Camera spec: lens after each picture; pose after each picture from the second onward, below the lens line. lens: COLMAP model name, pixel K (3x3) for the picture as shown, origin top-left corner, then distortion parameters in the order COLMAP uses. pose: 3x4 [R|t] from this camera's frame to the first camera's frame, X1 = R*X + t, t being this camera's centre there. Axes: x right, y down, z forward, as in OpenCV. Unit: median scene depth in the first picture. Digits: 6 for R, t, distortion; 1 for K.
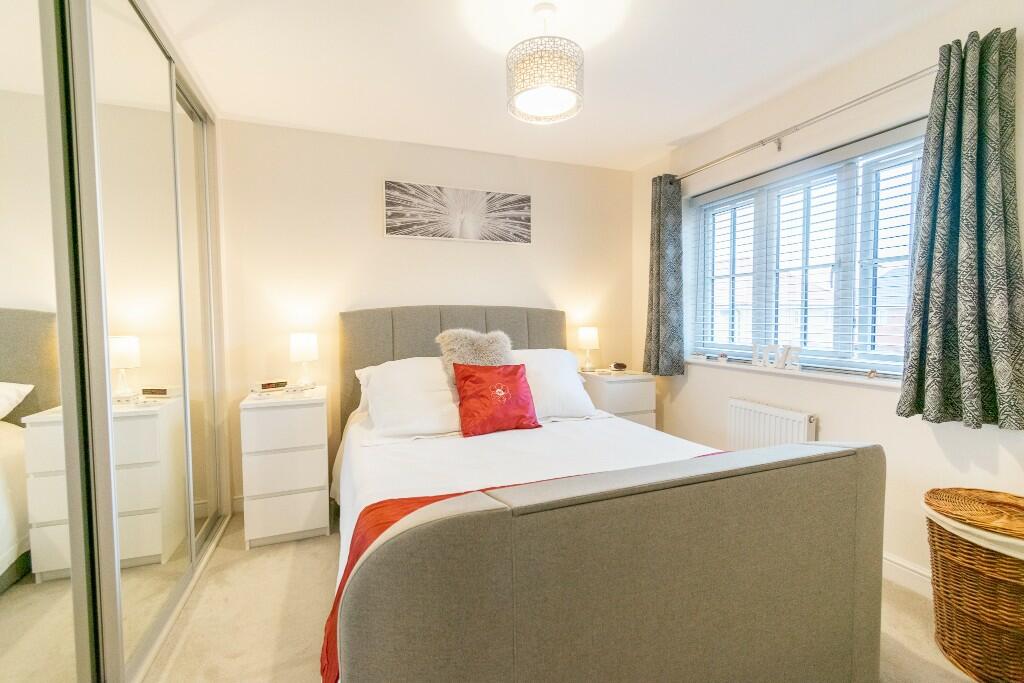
lens RADIAL K [[453.2, 0, 511.8], [0, 453.2, 339.4], [0, 0, 1]] dist [-0.001130, 0.000532]
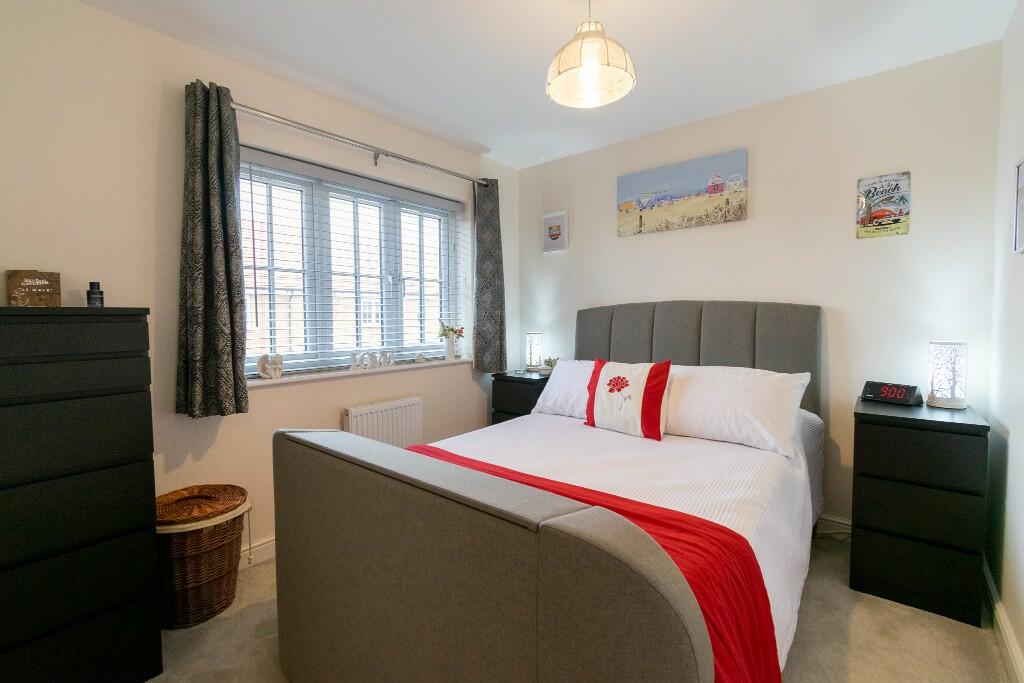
lens RADIAL K [[453.2, 0, 508.6], [0, 453.2, 342.3], [0, 0, 1]] dist [-0.001130, 0.000532]
pose [[-0.478238, -0.035779, 0.877501, -0.500107], [0.056264, 0.995869, 0.071270, -0.055198], [-0.876426, 0.083456, -0.474249, 1.233169]]
